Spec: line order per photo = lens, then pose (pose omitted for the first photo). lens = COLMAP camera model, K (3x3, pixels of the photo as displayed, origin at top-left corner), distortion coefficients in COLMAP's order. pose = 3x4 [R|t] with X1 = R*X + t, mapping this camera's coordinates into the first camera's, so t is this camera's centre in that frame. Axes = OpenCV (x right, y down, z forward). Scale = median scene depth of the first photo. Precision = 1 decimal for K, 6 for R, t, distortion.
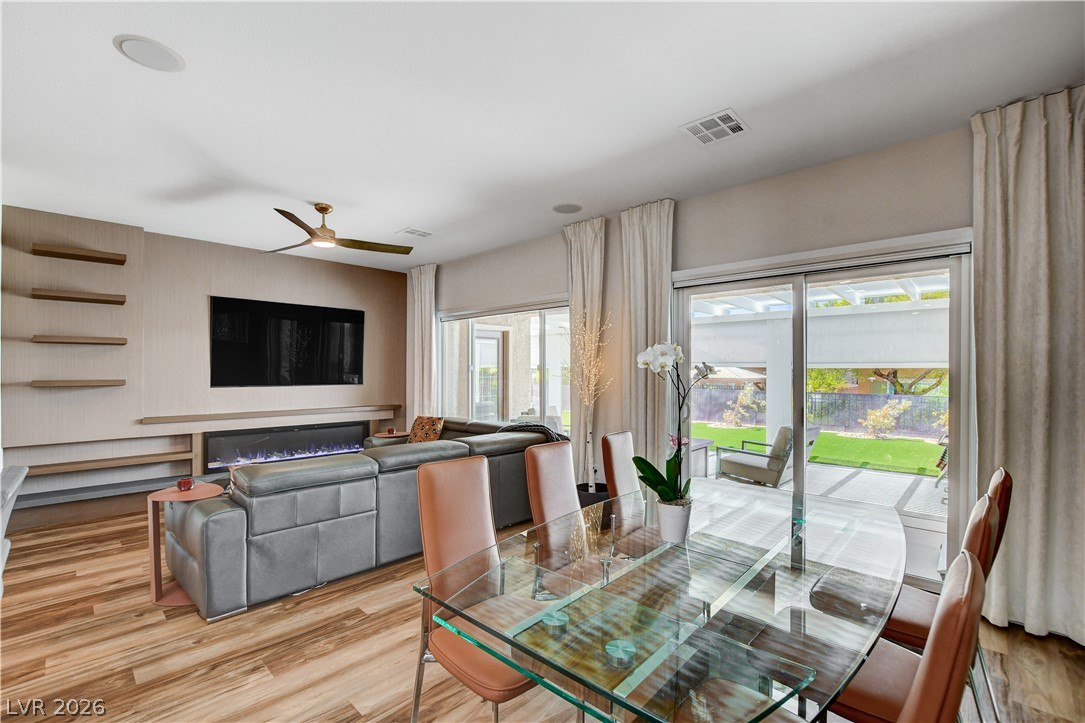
lens RADIAL K [[475.6, 0, 539.0], [0, 475.6, 370.4], [0, 0, 1]] dist [-0.022552, 0.003892]
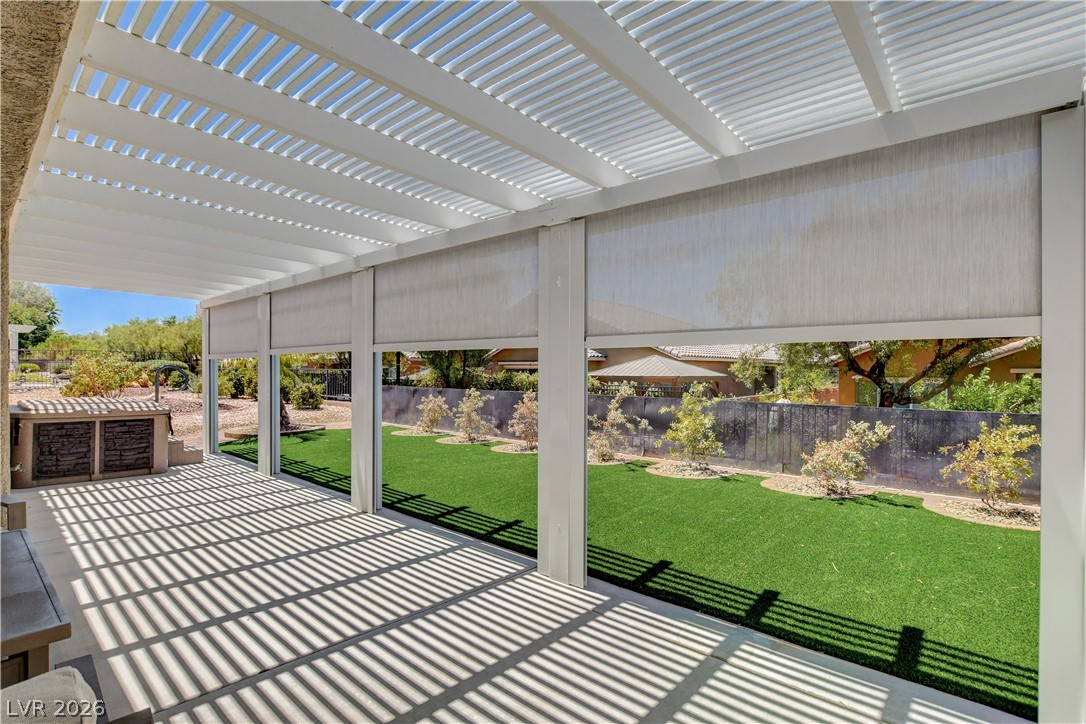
lens RADIAL K [[504.8, 0, 557.2], [0, 504.8, 366.7], [0, 0, 1]] dist [-0.018528, 0.002612]
pose [[0.998934, 0.003004, 0.046056, 0.826873], [-0.002919, 0.999994, -0.001912, 0.017081], [-0.046062, 0.001775, 0.998937, 0.984112]]
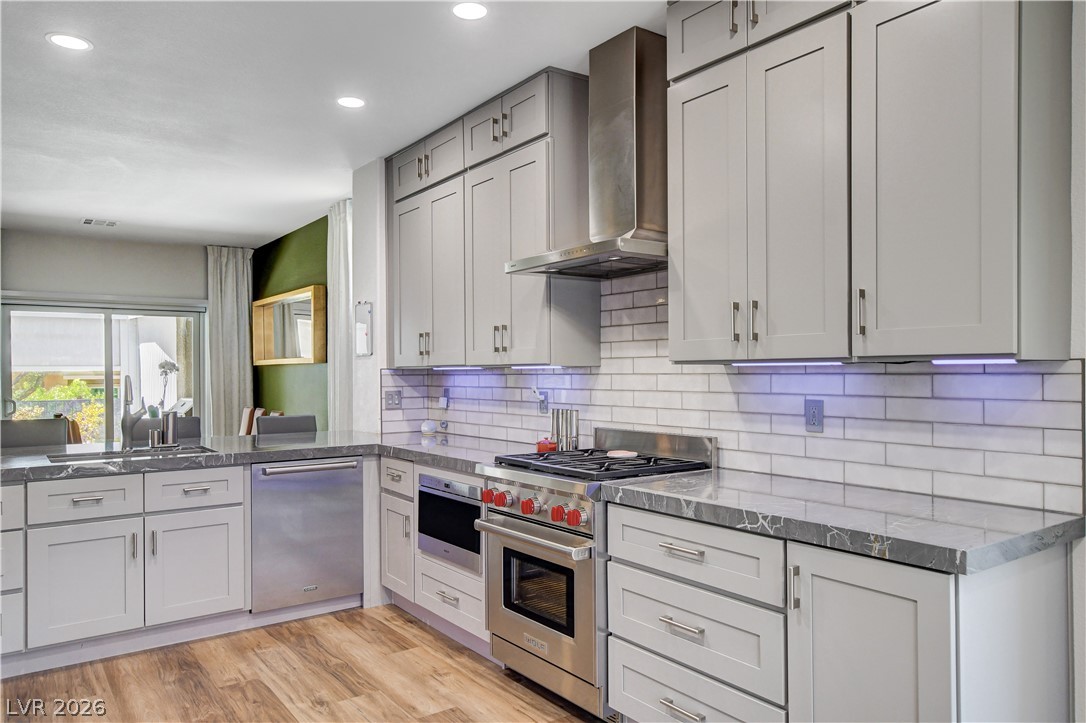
lens RADIAL K [[754.1, 0, 538.5], [0, 754.1, 372.0], [0, 0, 1]] dist [0.007815, 0.018058]
pose [[0.184354, -0.003641, 0.982853, -1.060555], [0.008085, 0.999965, 0.002188, 0.002839], [-0.982827, 0.007543, 0.184377, -0.526621]]
